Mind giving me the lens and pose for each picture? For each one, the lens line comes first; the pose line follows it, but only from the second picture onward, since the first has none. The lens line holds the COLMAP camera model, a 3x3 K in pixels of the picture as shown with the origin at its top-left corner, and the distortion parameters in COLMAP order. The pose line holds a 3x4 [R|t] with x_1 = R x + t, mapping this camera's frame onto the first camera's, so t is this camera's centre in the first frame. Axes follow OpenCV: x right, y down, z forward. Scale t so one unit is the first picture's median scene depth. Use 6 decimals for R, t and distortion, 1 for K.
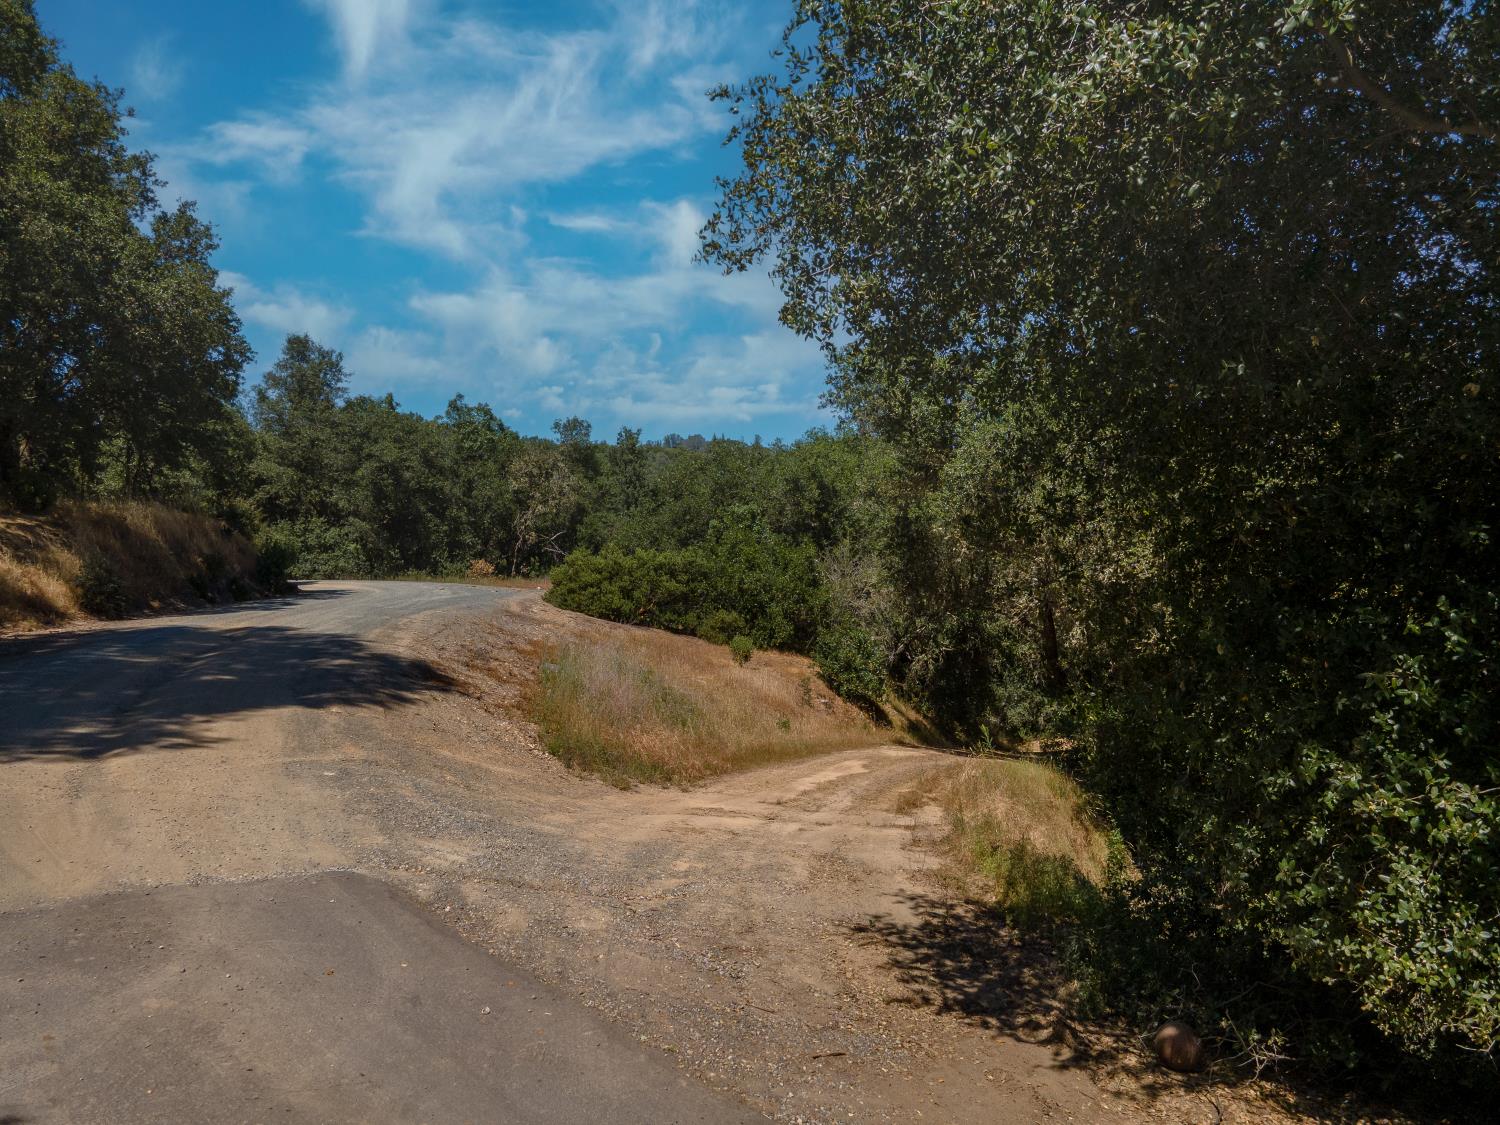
lens RADIAL K [[1124.6, 0, 751.4], [0, 1124.6, 573.6], [0, 0, 1]] dist [0.051111, 0.007448]
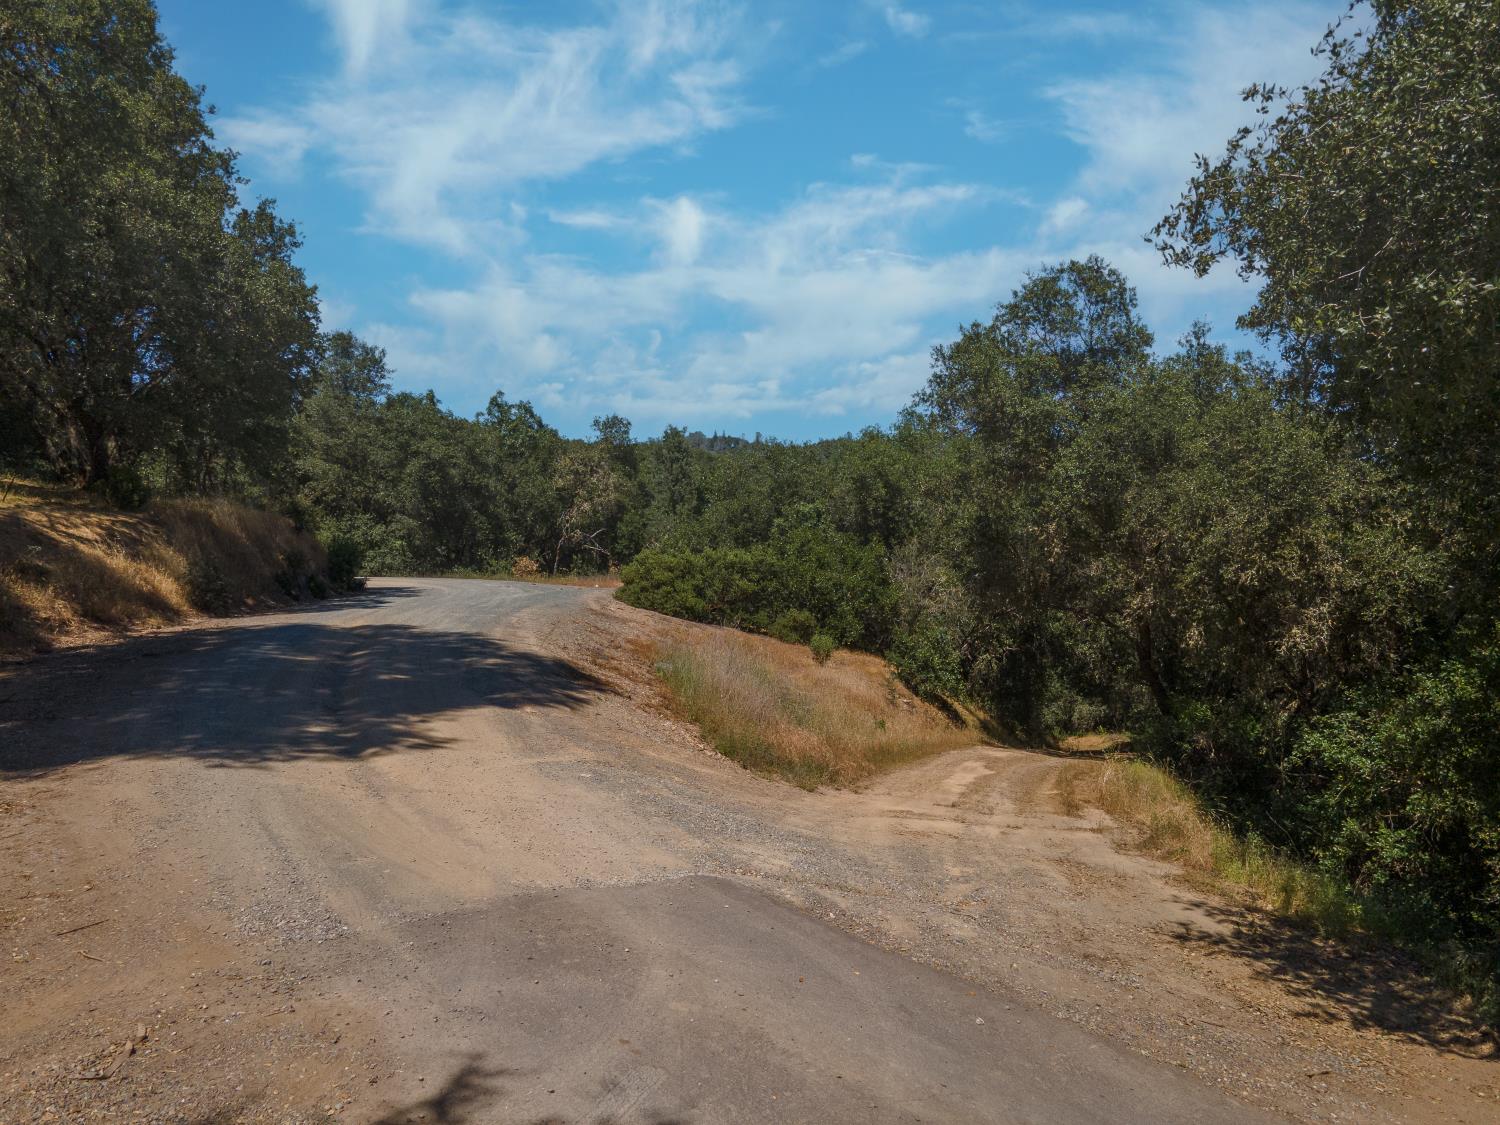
lens RADIAL K [[1124.6, 0, 743.7], [0, 1124.6, 568.7], [0, 0, 1]] dist [0.051111, 0.007448]
pose [[0.999982, 0.003047, 0.005205, -0.080719], [-0.003037, 0.999994, -0.001774, -0.001368], [-0.005211, 0.001758, 0.999985, 0.001617]]
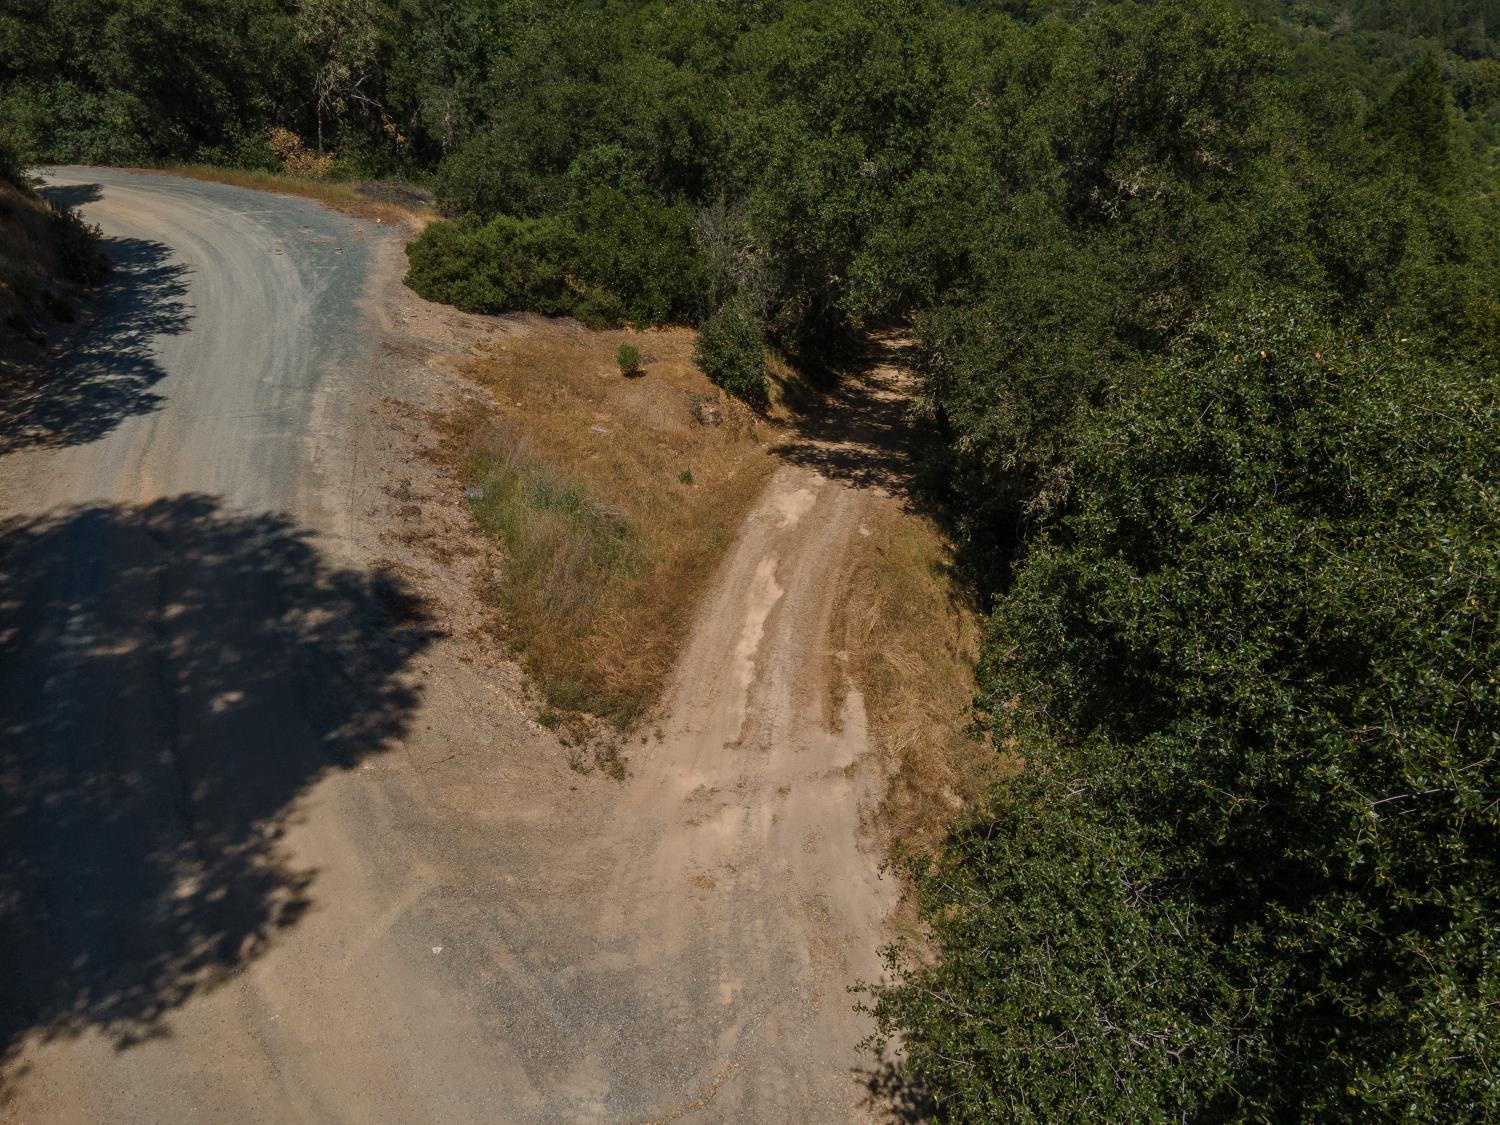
lens RADIAL K [[1124.6, 0, 751.9], [0, 1124.6, 571.6], [0, 0, 1]] dist [0.051111, 0.007448]
pose [[0.985980, -0.073854, 0.149626, -0.062683], [-0.013133, 0.859583, 0.510827, -0.275453], [-0.166343, -0.505631, 0.846562, 0.033850]]
